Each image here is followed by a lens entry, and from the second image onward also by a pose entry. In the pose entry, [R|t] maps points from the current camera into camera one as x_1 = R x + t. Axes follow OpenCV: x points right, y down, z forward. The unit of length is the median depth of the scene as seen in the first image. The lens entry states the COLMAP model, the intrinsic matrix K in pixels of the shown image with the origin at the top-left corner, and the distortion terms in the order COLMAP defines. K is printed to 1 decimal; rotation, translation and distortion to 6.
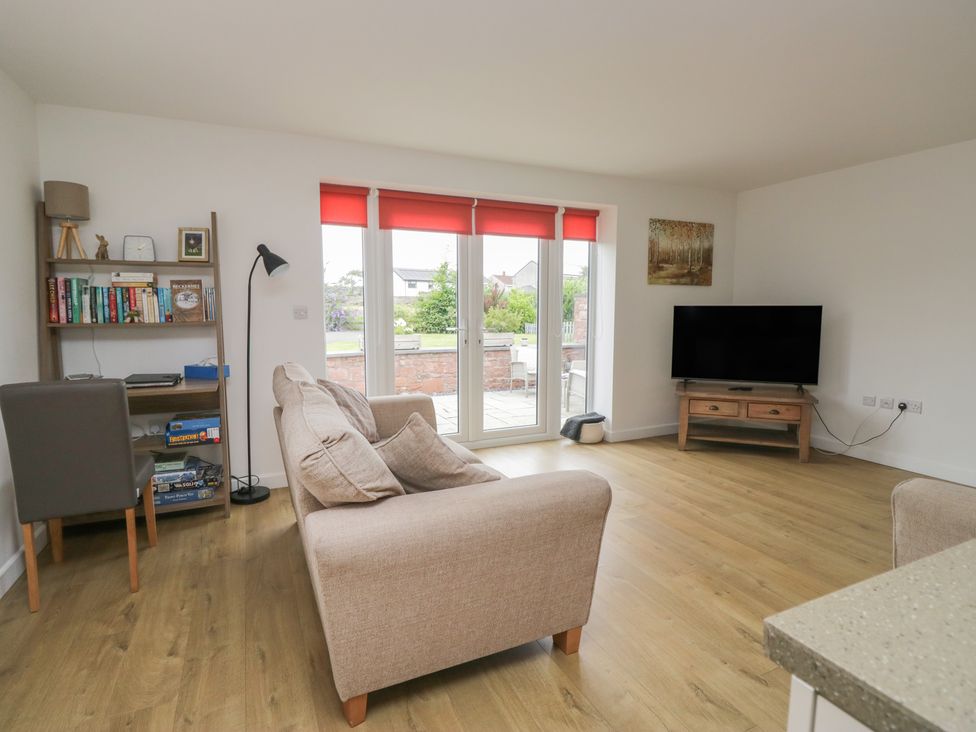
lens RADIAL K [[511.7, 0, 480.1], [0, 511.7, 365.3], [0, 0, 1]] dist [0.003365, -0.004290]
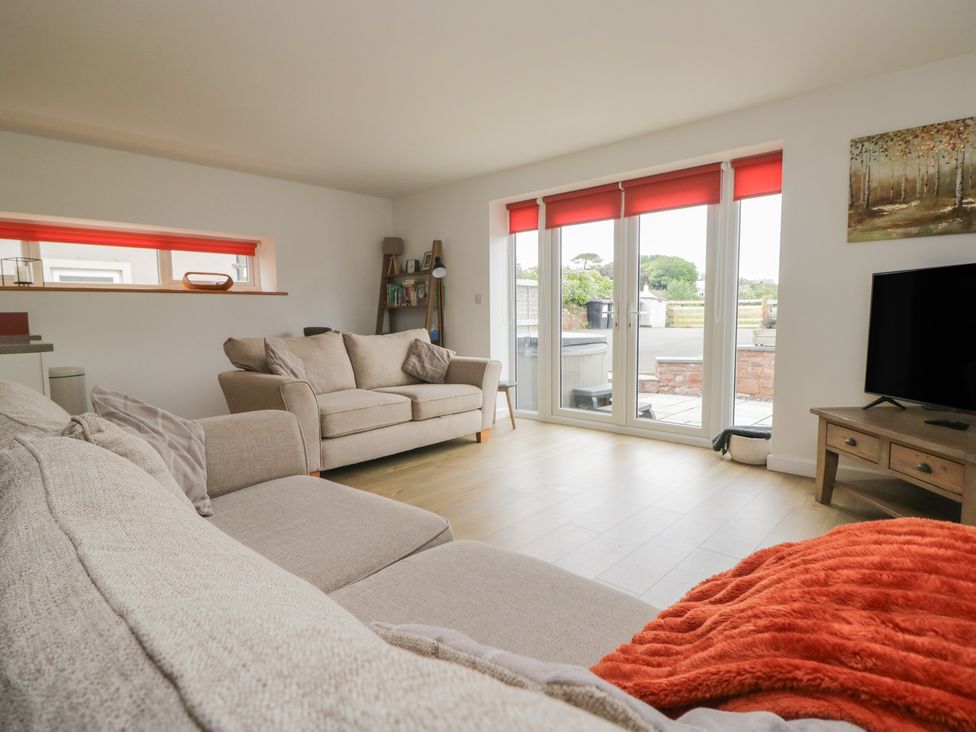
lens RADIAL K [[511.7, 0, 482.1], [0, 511.7, 364.0], [0, 0, 1]] dist [0.003365, -0.004290]
pose [[0.386794, 0.086402, -0.918110, 0.777581], [-0.094079, 0.994104, 0.053918, 0.001590], [0.917355, 0.065520, 0.392642, 0.347651]]
